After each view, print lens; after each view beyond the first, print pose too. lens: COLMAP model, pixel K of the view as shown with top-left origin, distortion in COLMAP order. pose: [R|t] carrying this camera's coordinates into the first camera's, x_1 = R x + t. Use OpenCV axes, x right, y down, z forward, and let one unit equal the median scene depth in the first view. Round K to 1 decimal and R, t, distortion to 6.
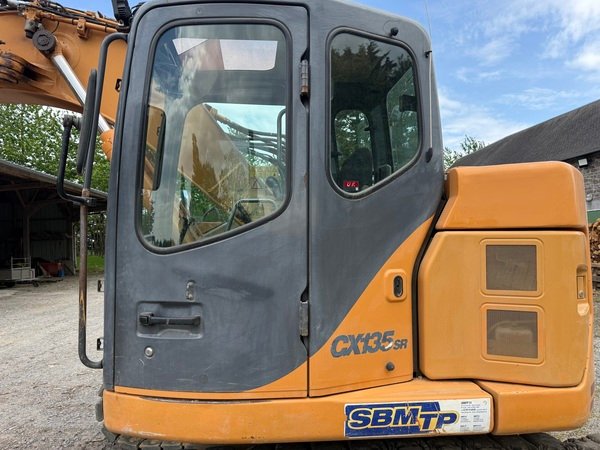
lens RADIAL K [[424.0, 0, 301.6], [0, 424.0, 226.5], [0, 0, 1]] dist [0.043391, -0.059645]
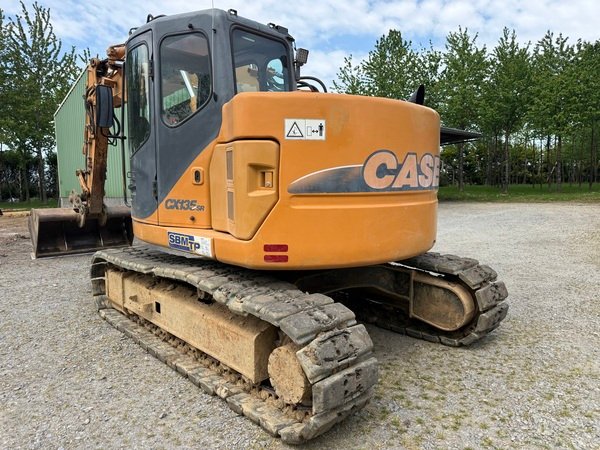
lens RADIAL K [[417.1, 0, 301.8], [0, 417.1, 225.0], [0, 0, 1]] dist [0.103822, -0.137886]
pose [[0.653165, 0.097383, -0.750927, 1.921989], [0.018804, 0.989304, 0.144652, 0.097608], [0.756982, -0.108603, 0.644347, 0.166003]]
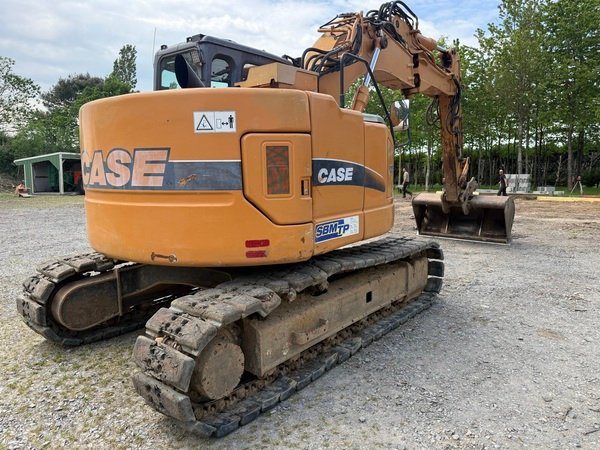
lens RADIAL K [[417.1, 0, 301.8], [0, 417.1, 225.0], [0, 0, 1]] dist [0.103822, -0.137886]
pose [[-0.687843, 0.121916, -0.715547, 1.591826], [0.046960, 0.991203, 0.123741, 0.188410], [0.724338, 0.051513, -0.687517, 3.404724]]
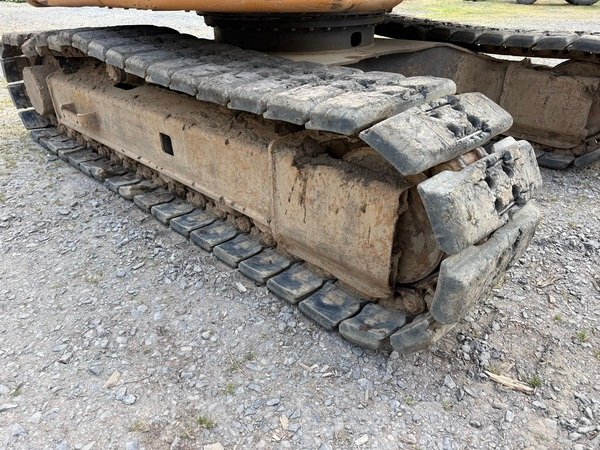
lens RADIAL K [[425.7, 0, 303.2], [0, 425.7, 225.1], [0, 0, 1]] dist [0.060199, -0.079078]
pose [[-0.676265, -0.351598, 0.647336, -1.136018], [-0.014273, 0.884836, 0.465684, 0.498540], [-0.736520, 0.305686, -0.603402, 2.674500]]
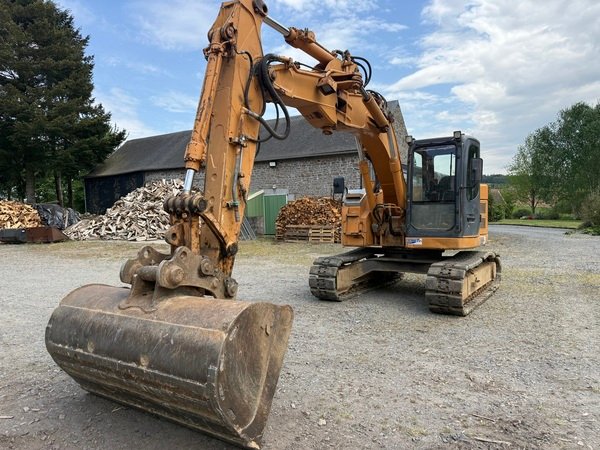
lens RADIAL K [[418.8, 0, 301.3], [0, 418.8, 226.6], [0, 0, 1]] dist [0.103096, -0.137108]
pose [[0.593225, -0.014660, 0.804903, -4.245208], [-0.025227, 0.999005, 0.036787, 0.172203], [-0.804641, -0.042128, 0.592265, -0.106117]]
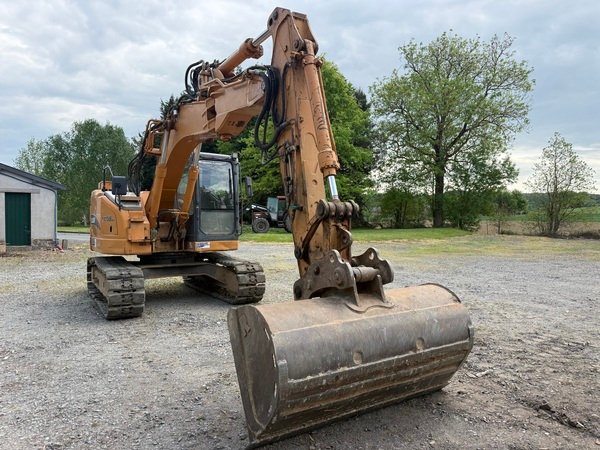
lens RADIAL K [[417.1, 0, 301.8], [0, 417.1, 225.0], [0, 0, 1]] dist [0.103822, -0.137886]
pose [[-0.470608, 0.001732, 0.882341, -4.669570], [-0.025767, 0.999545, -0.015706, 0.264544], [-0.881966, -0.030127, -0.470349, 2.468783]]
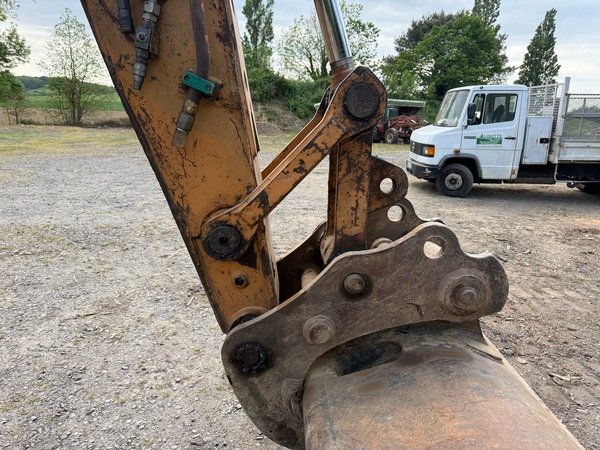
lens RADIAL K [[424.0, 0, 301.6], [0, 424.0, 226.5], [0, 0, 1]] dist [0.043391, -0.059645]
pose [[-0.999652, -0.012809, 0.023063, -2.982877], [-0.007300, 0.974390, 0.224748, 0.202605], [-0.025351, 0.224501, -0.974144, 2.130139]]
